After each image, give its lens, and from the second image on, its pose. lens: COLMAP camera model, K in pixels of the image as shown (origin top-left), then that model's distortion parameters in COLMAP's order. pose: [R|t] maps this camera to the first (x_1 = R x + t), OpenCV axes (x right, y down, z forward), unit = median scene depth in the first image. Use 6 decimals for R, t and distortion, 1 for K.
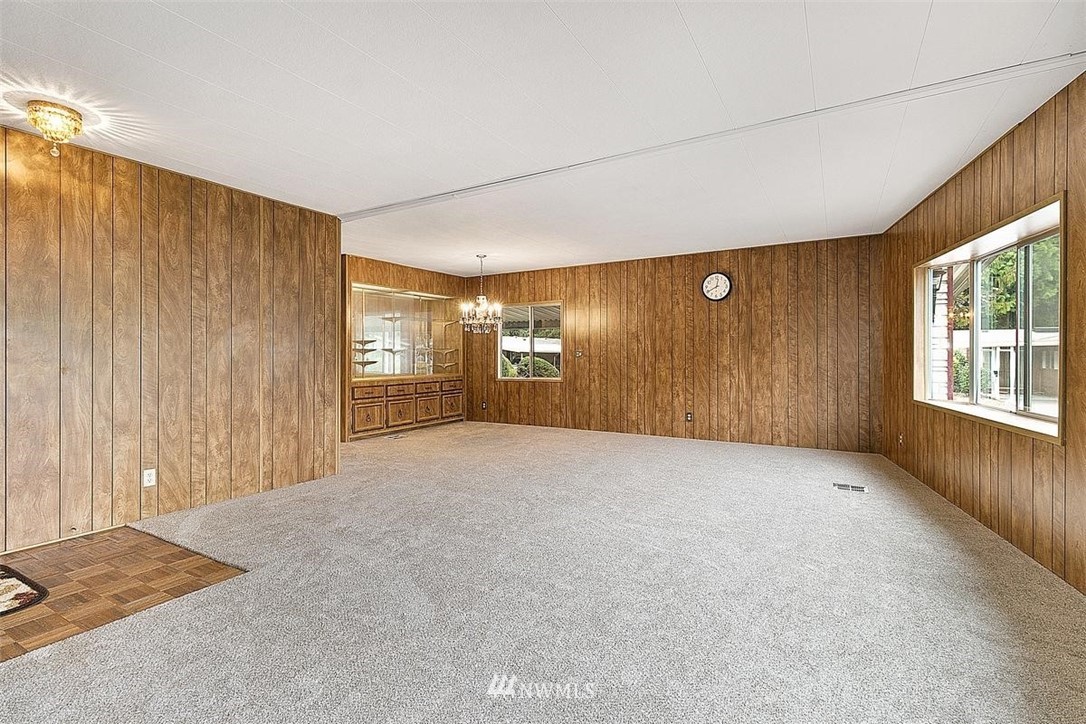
lens RADIAL K [[501.9, 0, 536.7], [0, 501.9, 354.4], [0, 0, 1]] dist [0.001328, 0.001472]
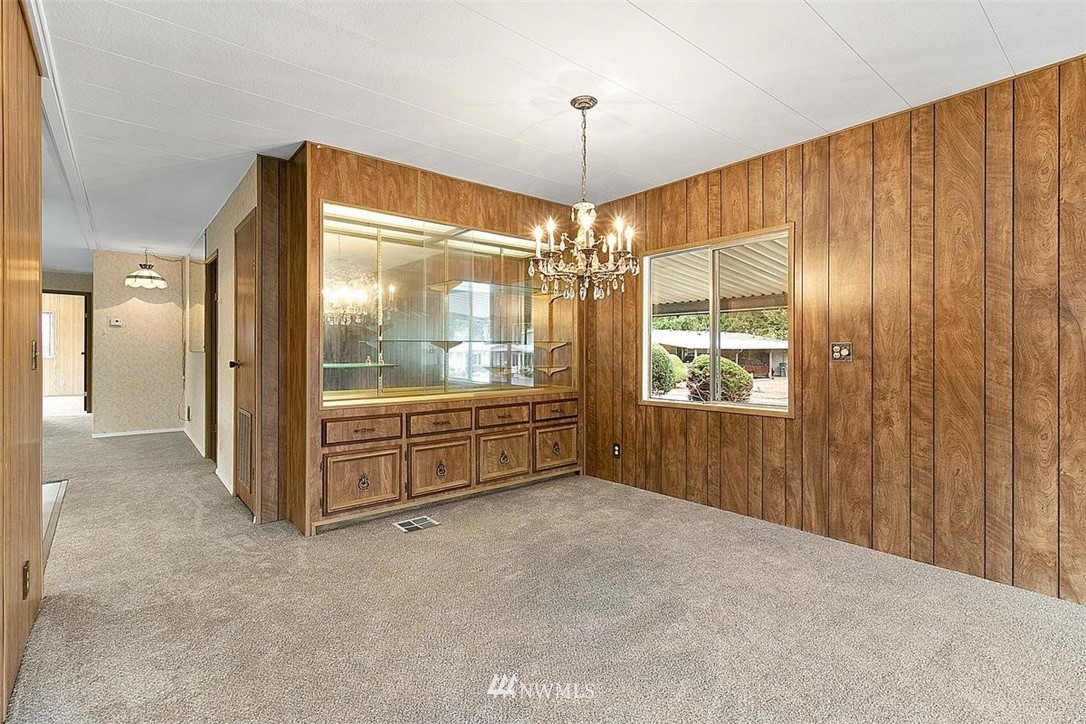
lens RADIAL K [[501.9, 0, 544.2], [0, 501.9, 351.6], [0, 0, 1]] dist [0.001328, 0.001472]
pose [[0.948048, 0.002513, -0.318118, -0.013649], [-0.002336, 0.999997, 0.000937, -0.001046], [0.318119, -0.000145, 0.948051, 0.611590]]
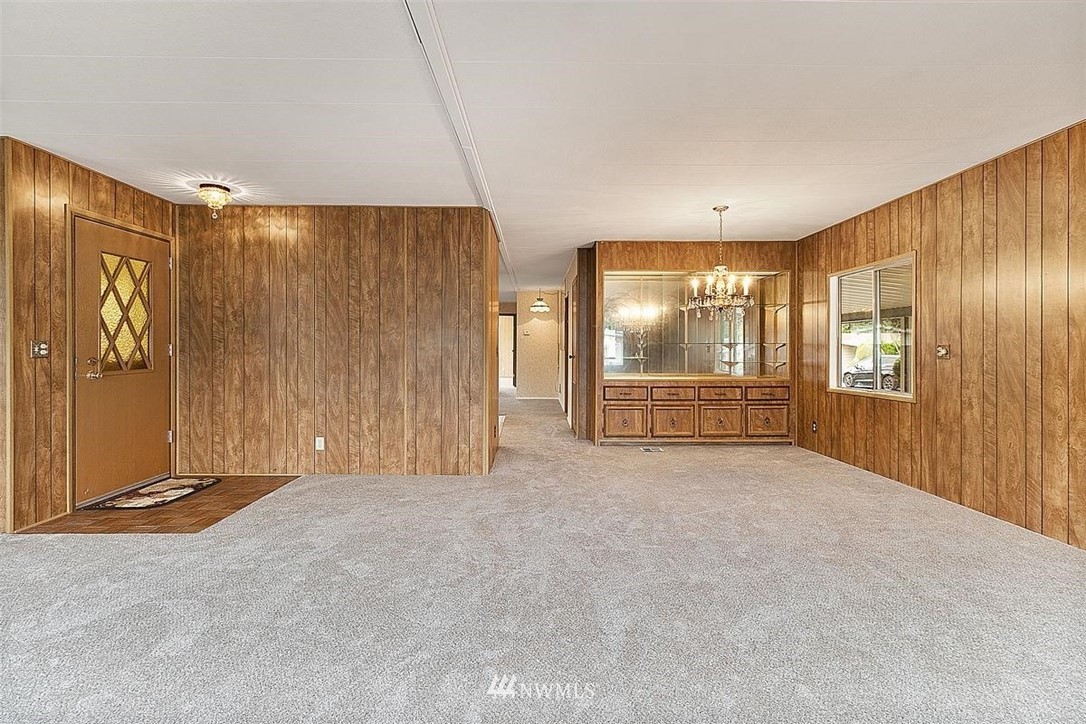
lens RADIAL K [[501.9, 0, 539.4], [0, 501.9, 347.8], [0, 0, 1]] dist [0.001328, 0.001472]
pose [[0.526820, 0.001023, -0.849976, 0.342384], [-0.003430, 0.999994, -0.000923, -0.002917], [0.849970, 0.003402, 0.526820, 0.422558]]
